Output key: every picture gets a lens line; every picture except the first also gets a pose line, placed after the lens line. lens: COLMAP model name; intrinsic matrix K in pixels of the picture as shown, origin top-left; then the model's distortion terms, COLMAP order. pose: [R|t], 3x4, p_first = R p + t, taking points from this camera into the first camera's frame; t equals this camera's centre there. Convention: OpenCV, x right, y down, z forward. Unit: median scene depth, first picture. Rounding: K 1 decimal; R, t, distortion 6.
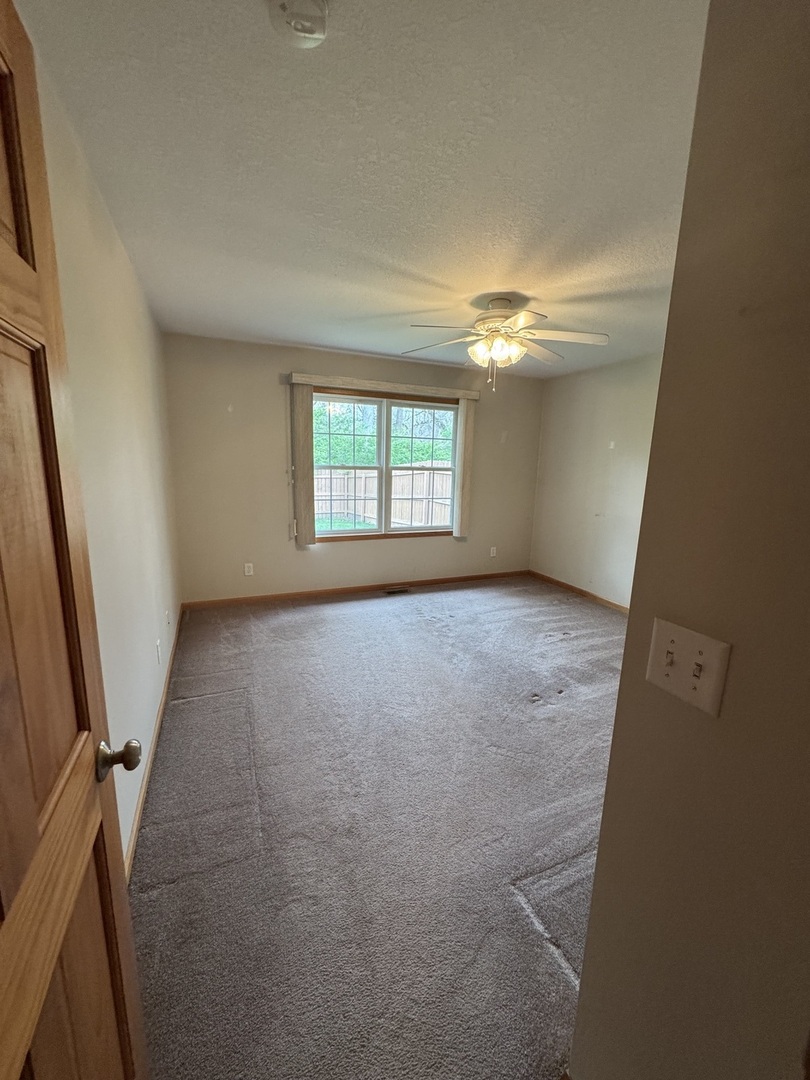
lens RADIAL K [[429.8, 0, 400.4], [0, 429.8, 544.2], [0, 0, 1]] dist [-0.000430, 0.000290]
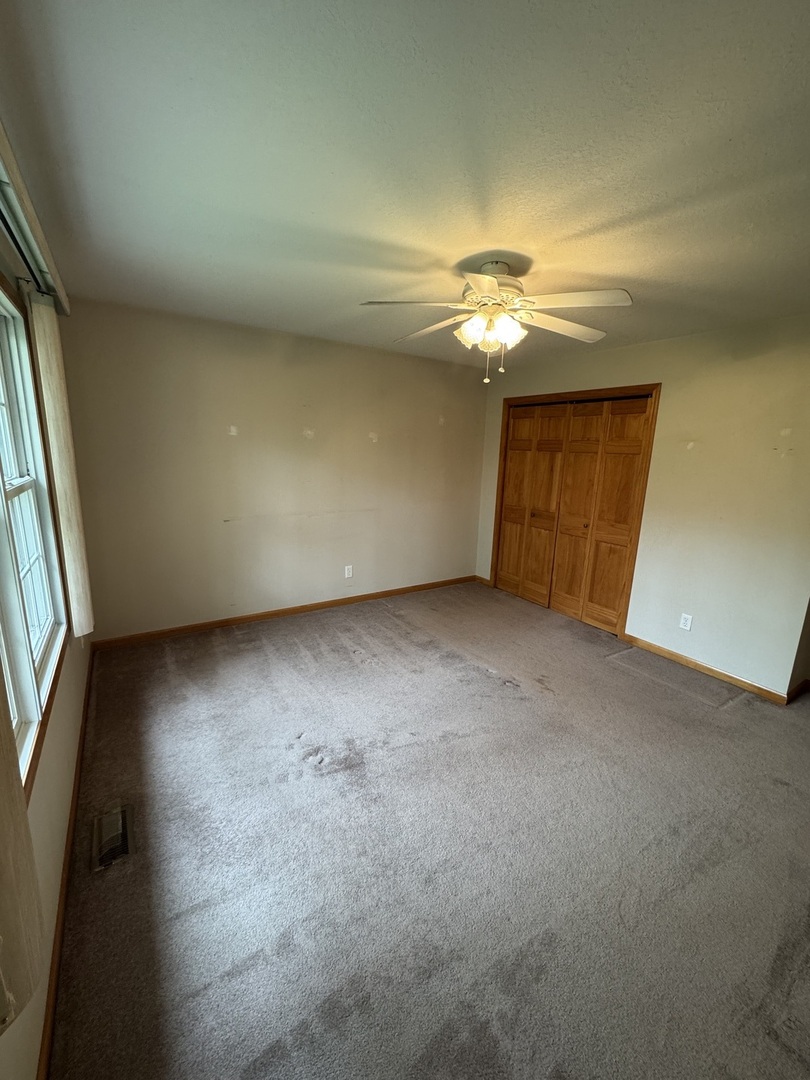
lens RADIAL K [[429.8, 0, 400.2], [0, 429.8, 540.0], [0, 0, 1]] dist [-0.000430, 0.000290]
pose [[-0.161769, -0.232529, 0.959042, -0.362932], [0.165647, 0.951655, 0.258679, -0.192985], [-0.972827, 0.200708, -0.115431, 0.833015]]
